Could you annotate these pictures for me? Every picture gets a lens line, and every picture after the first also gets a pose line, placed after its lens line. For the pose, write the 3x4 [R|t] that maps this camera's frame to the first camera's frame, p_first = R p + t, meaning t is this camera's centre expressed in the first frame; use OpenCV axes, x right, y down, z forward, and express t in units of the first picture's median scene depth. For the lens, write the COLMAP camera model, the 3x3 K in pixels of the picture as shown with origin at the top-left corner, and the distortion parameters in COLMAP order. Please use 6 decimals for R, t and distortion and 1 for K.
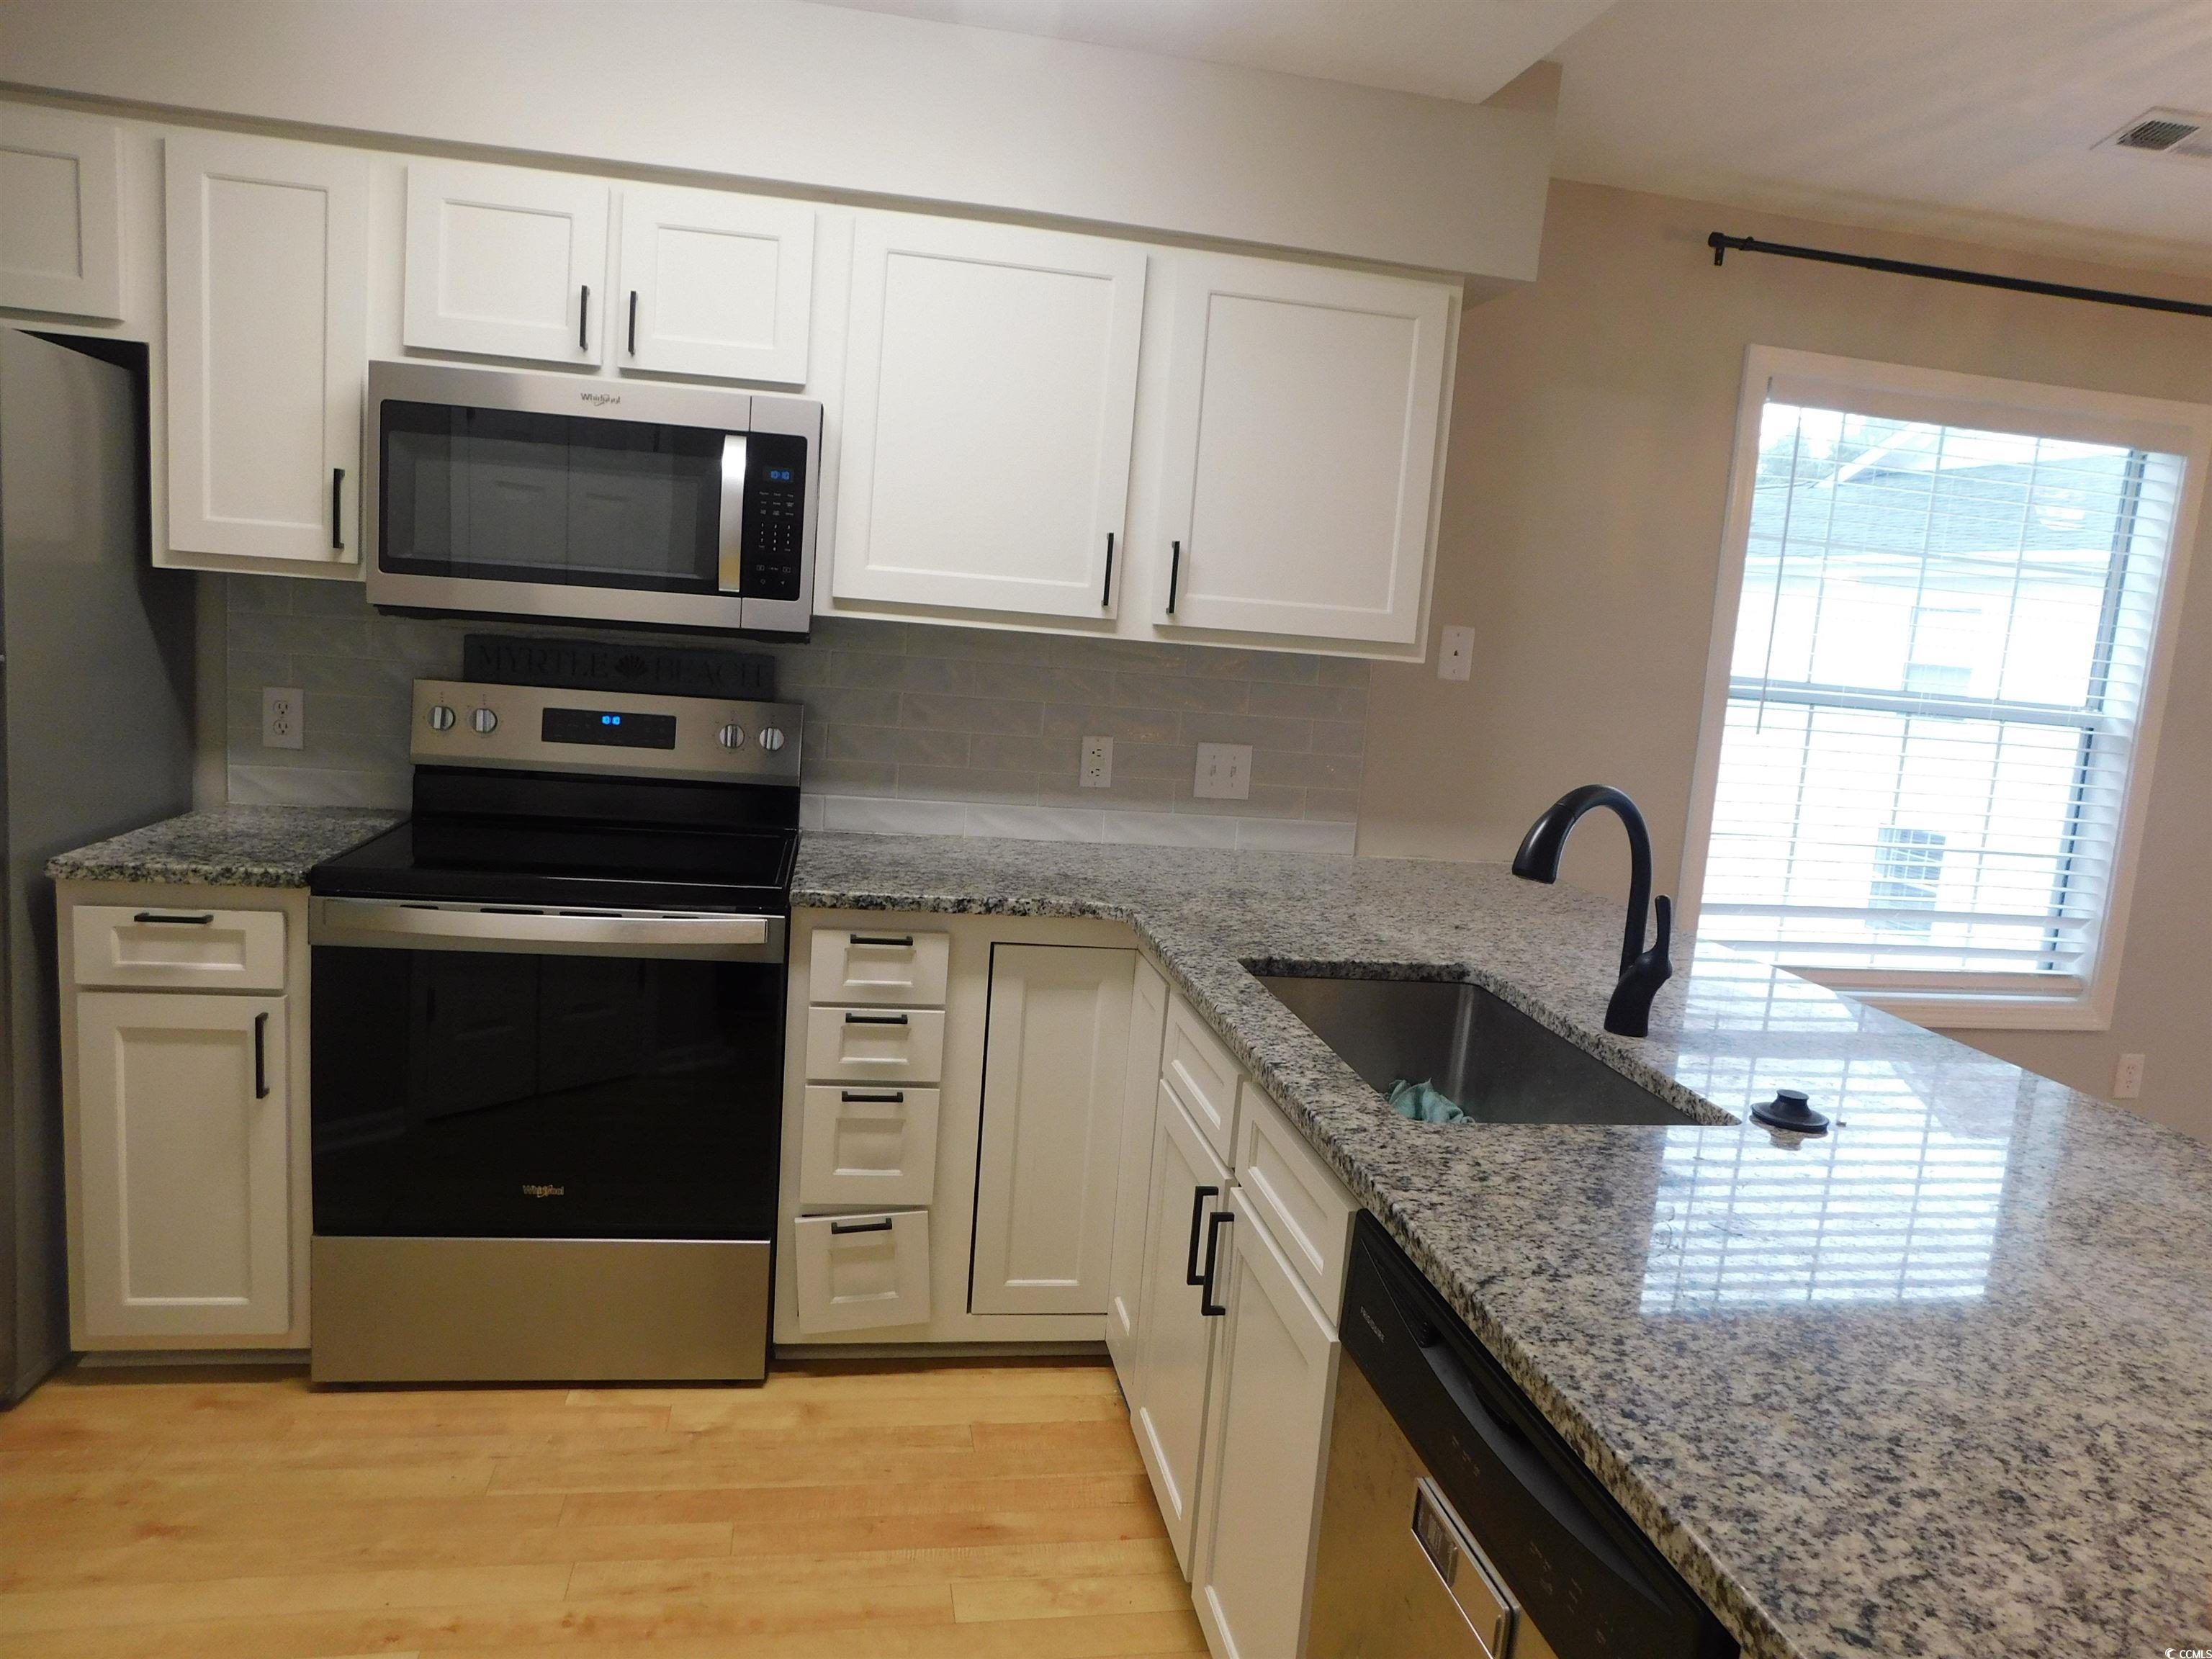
lens RADIAL K [[1462.6, 0, 1106.0], [0, 1462.6, 829.5], [0, 0, 1]] dist [-0.001506, -0.000627]
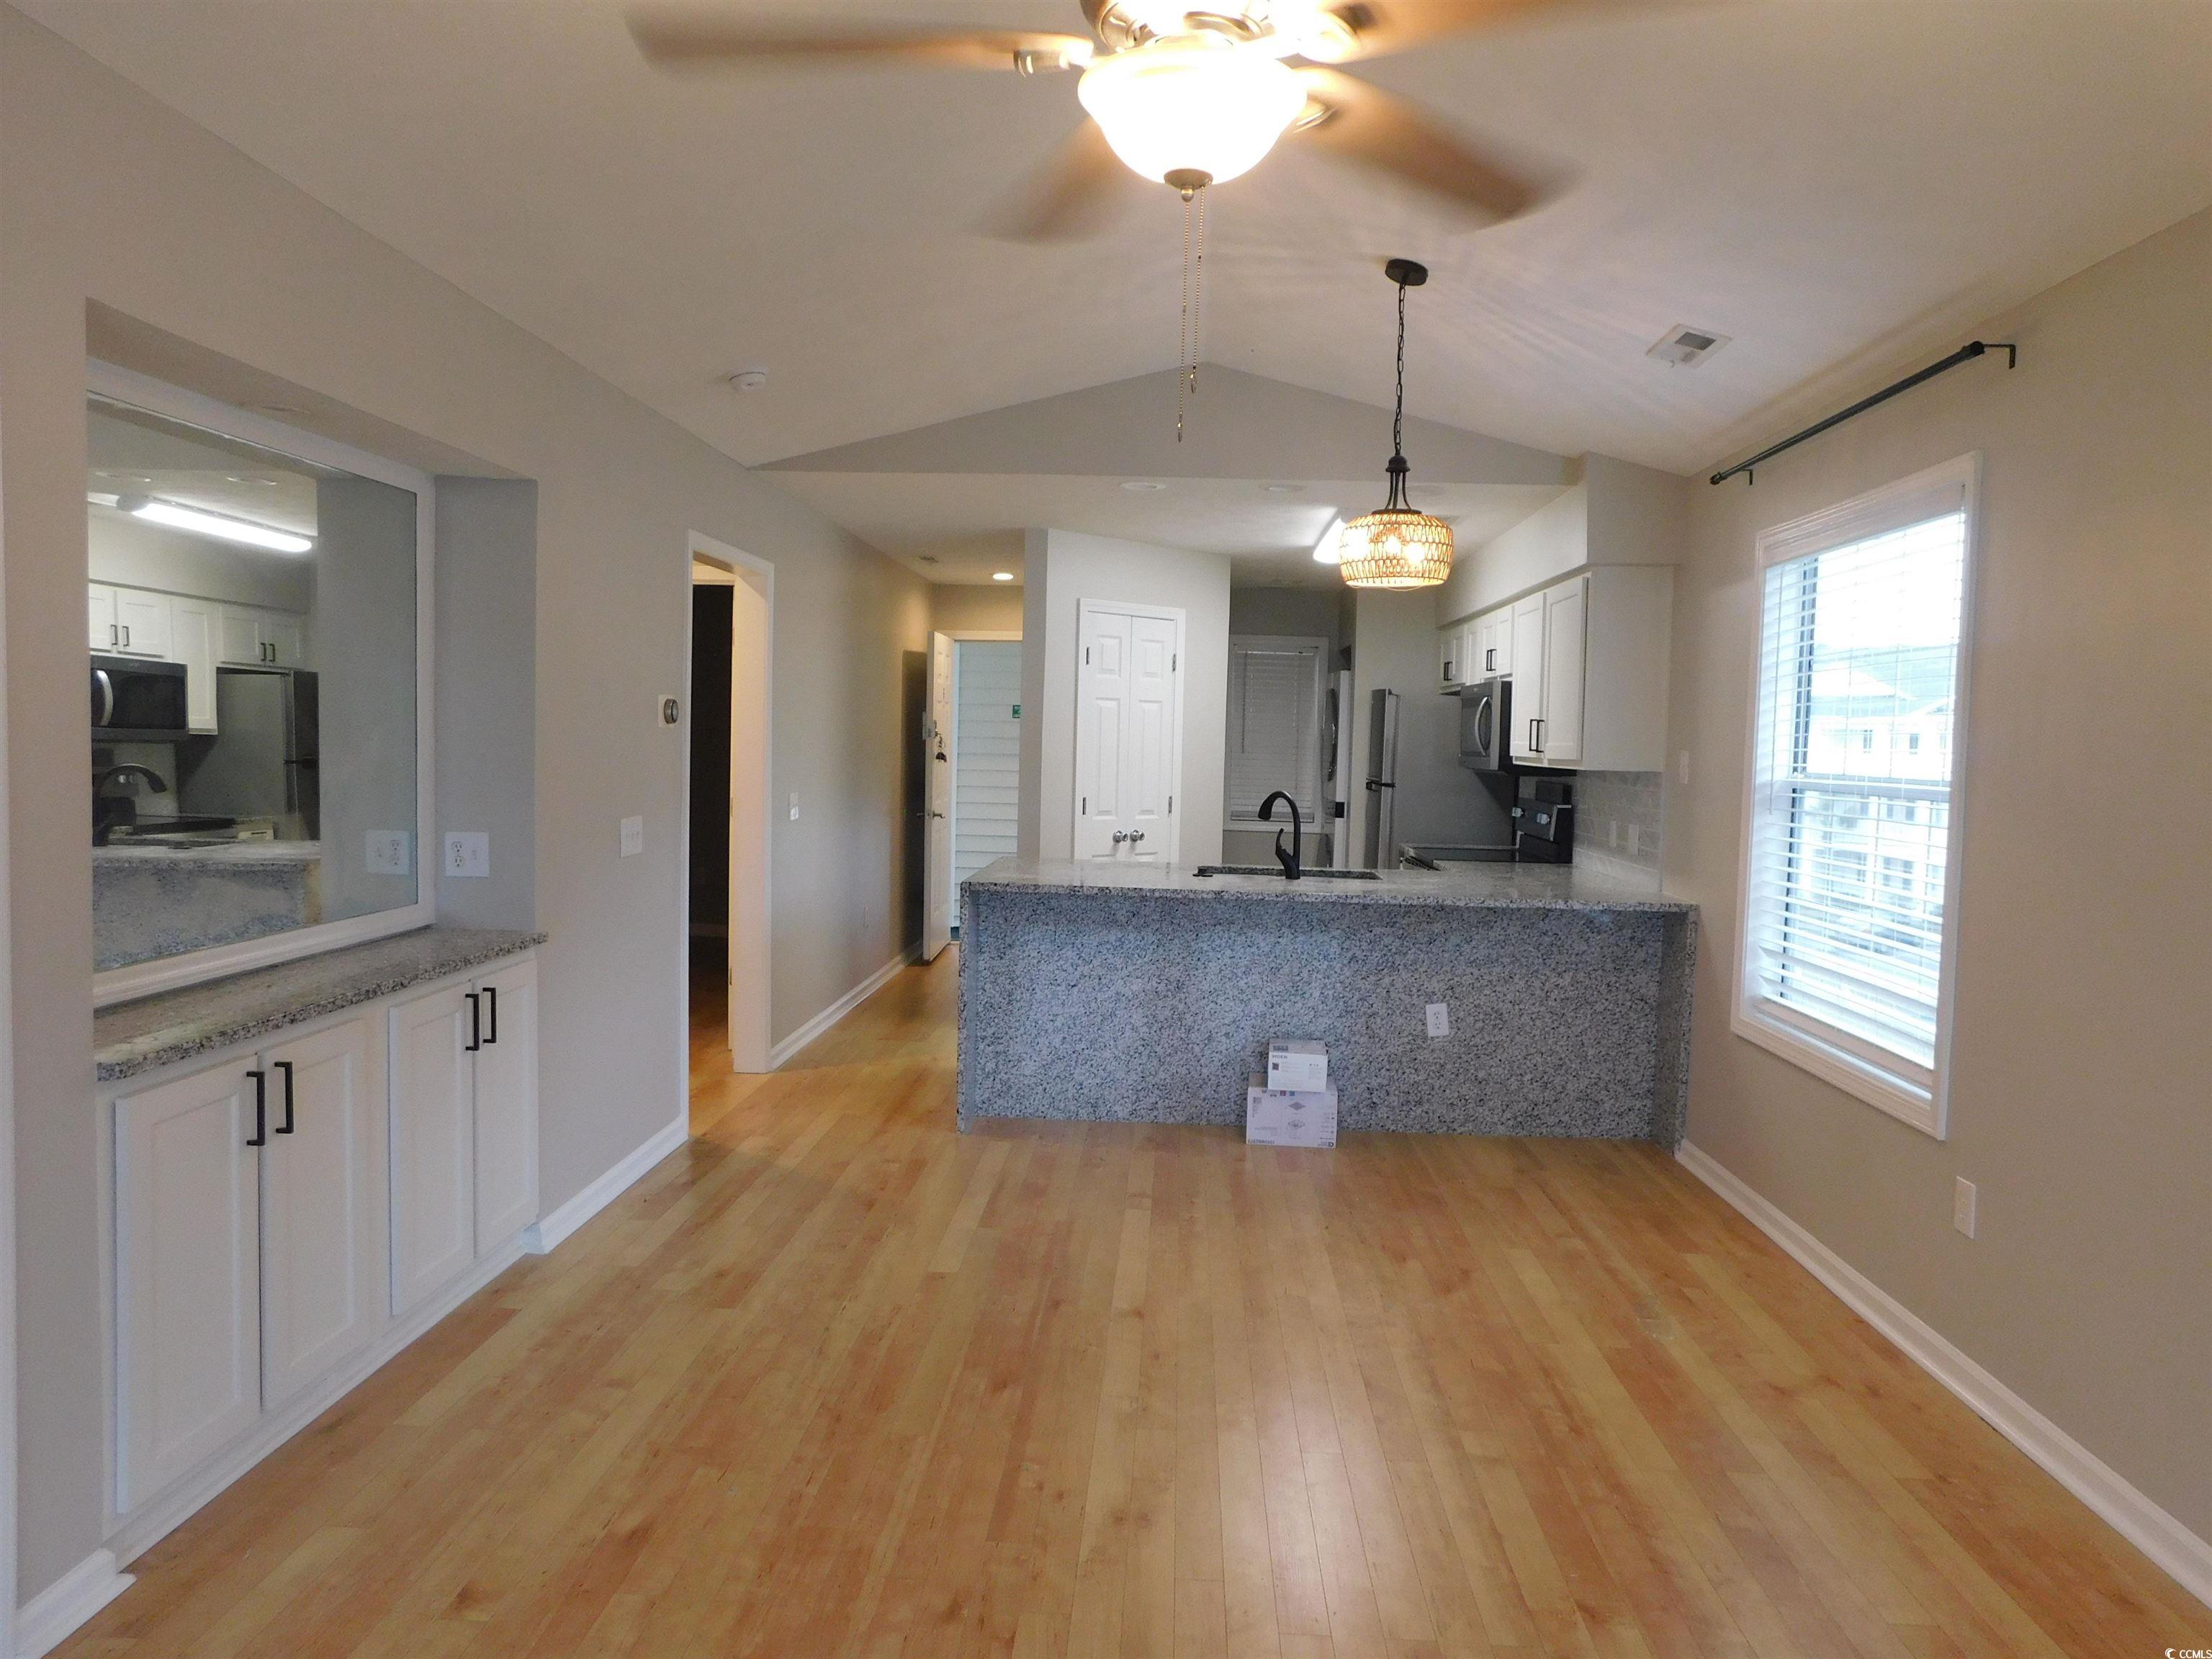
lens RADIAL K [[1466.9, 0, 1108.1], [0, 1466.9, 818.4], [0, 0, 1]] dist [-0.070796, 0.061547]
pose [[-0.229021, -0.027974, -0.973020, 1.927185], [-0.175880, 0.984325, 0.013098, 0.024368], [0.957401, 0.174134, -0.230351, 0.785613]]
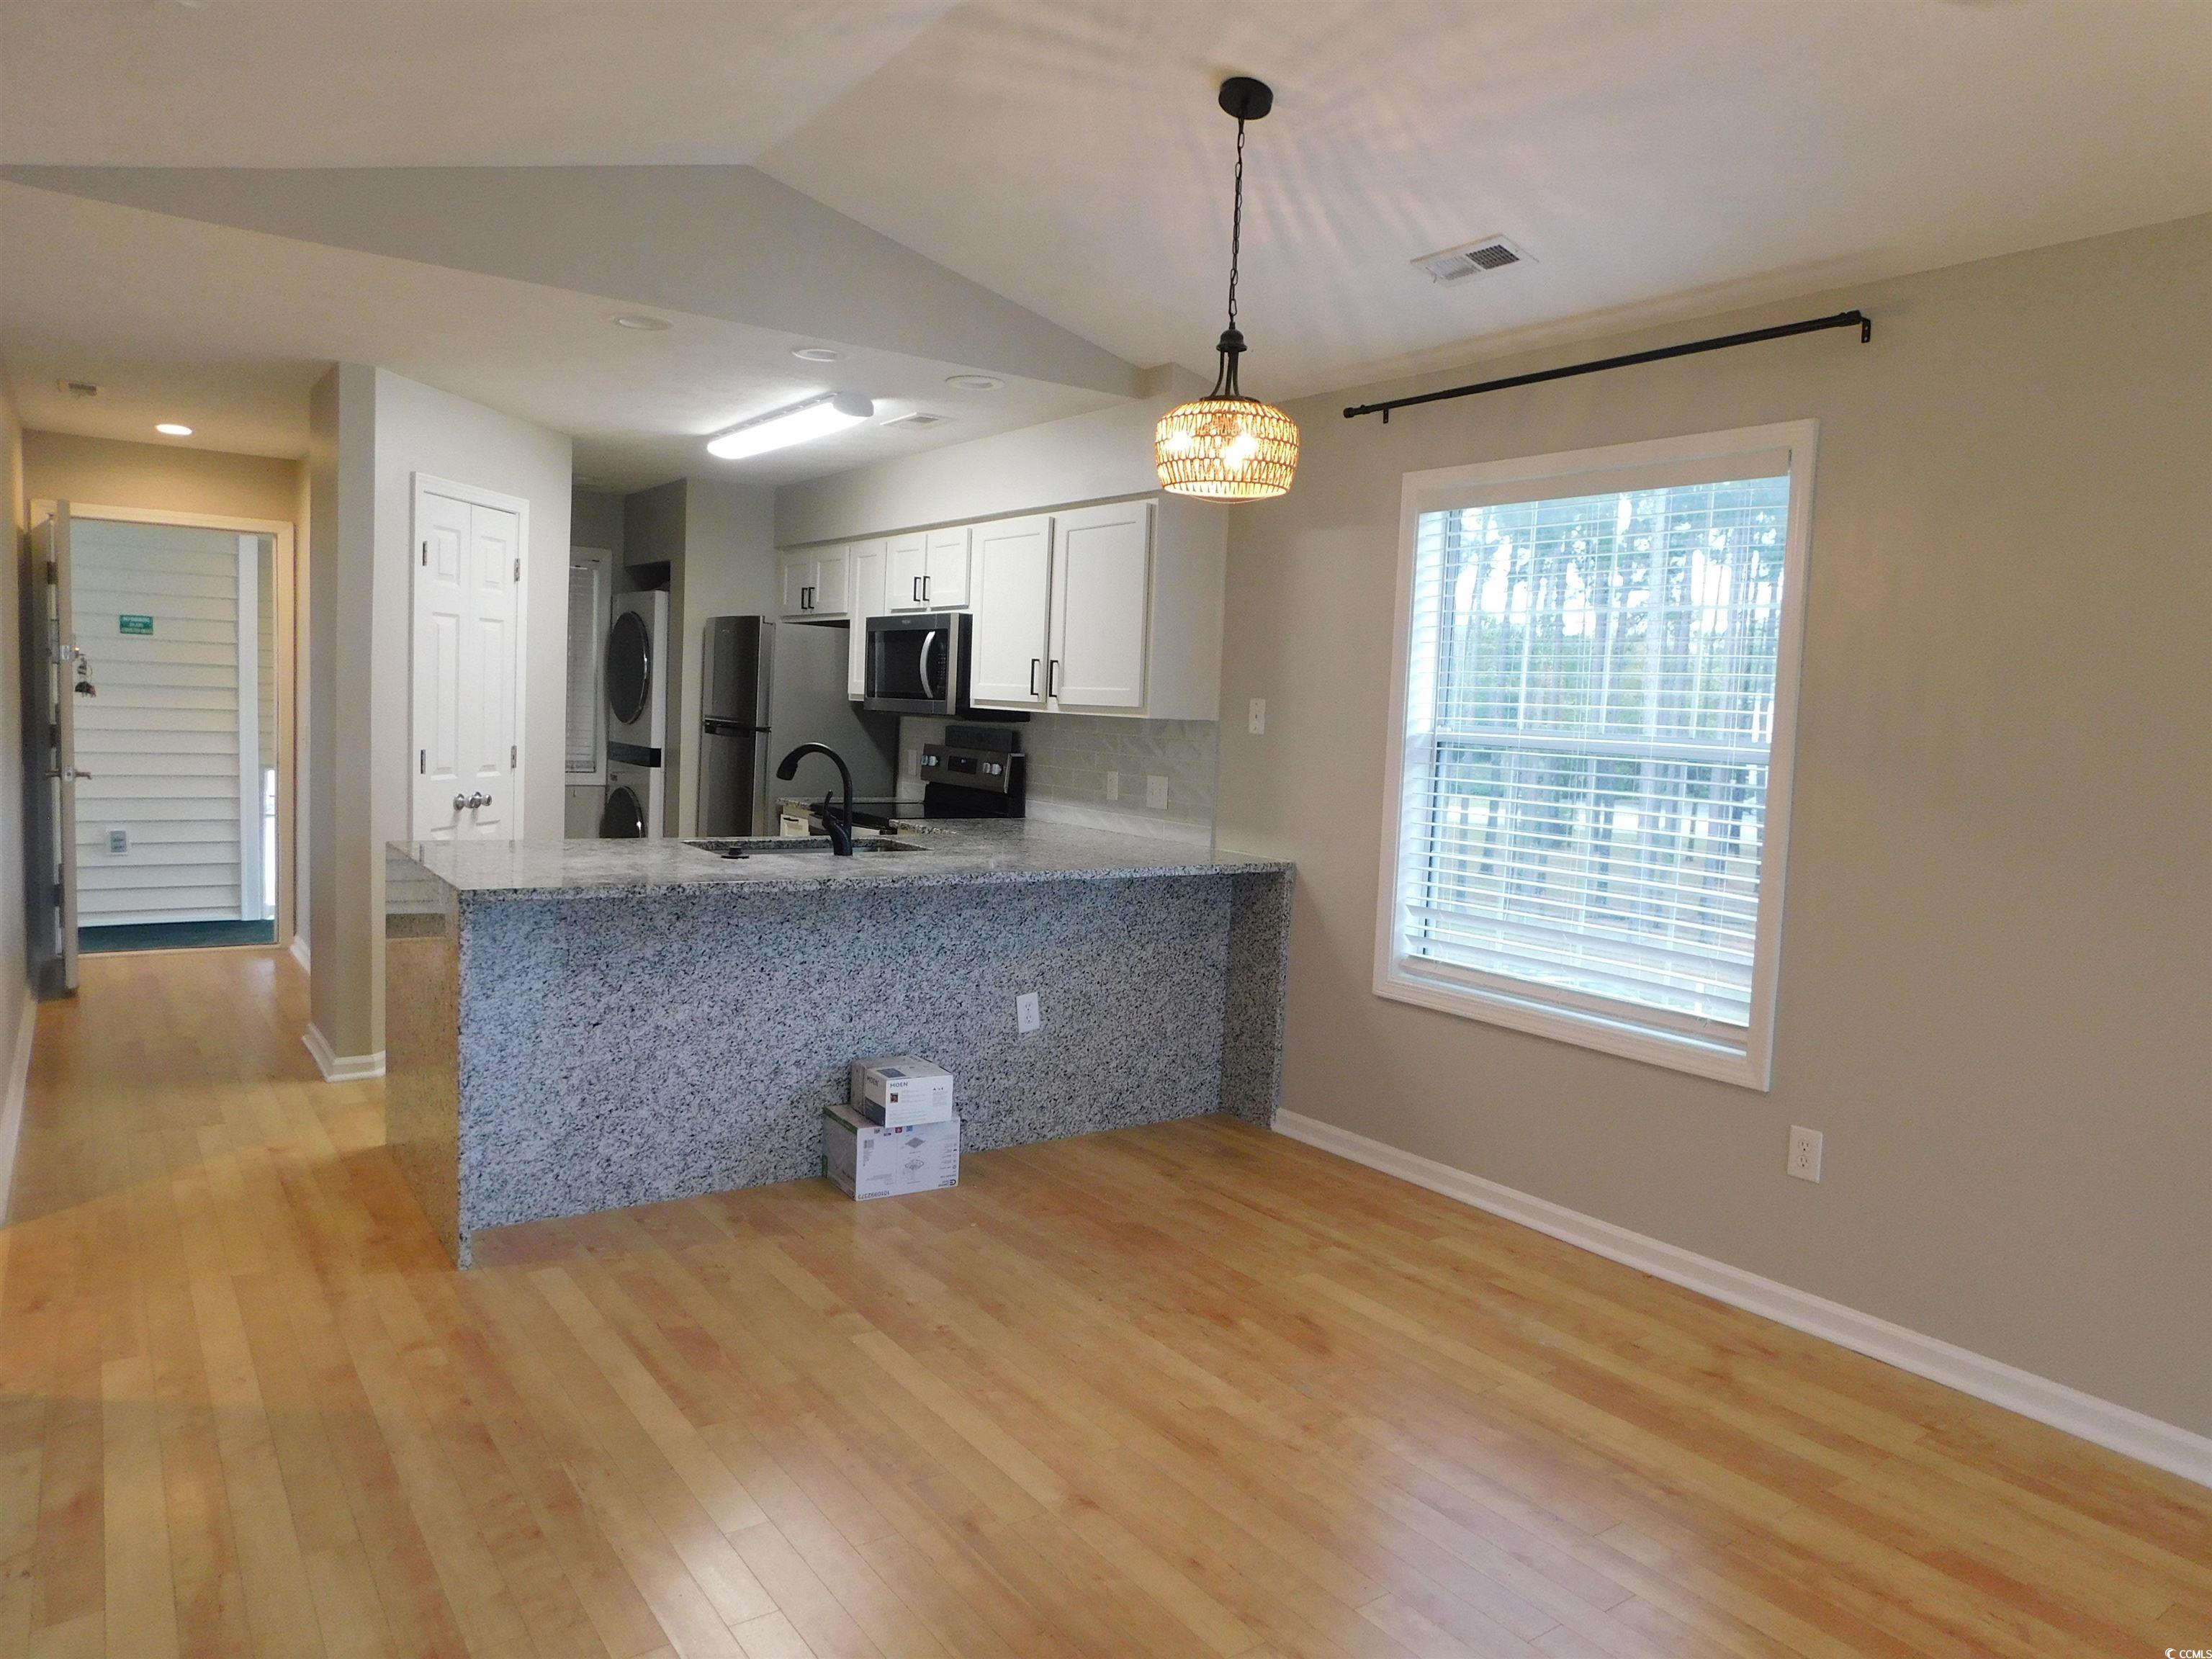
lens RADIAL K [[1466.9, 0, 1108.1], [0, 1466.9, 818.4], [0, 0, 1]] dist [-0.070796, 0.061547]
pose [[0.427573, 0.013141, -0.903885, 1.540104], [-0.135739, 0.989491, -0.049824, 0.078916], [0.893732, 0.143995, 0.424863, 0.251790]]
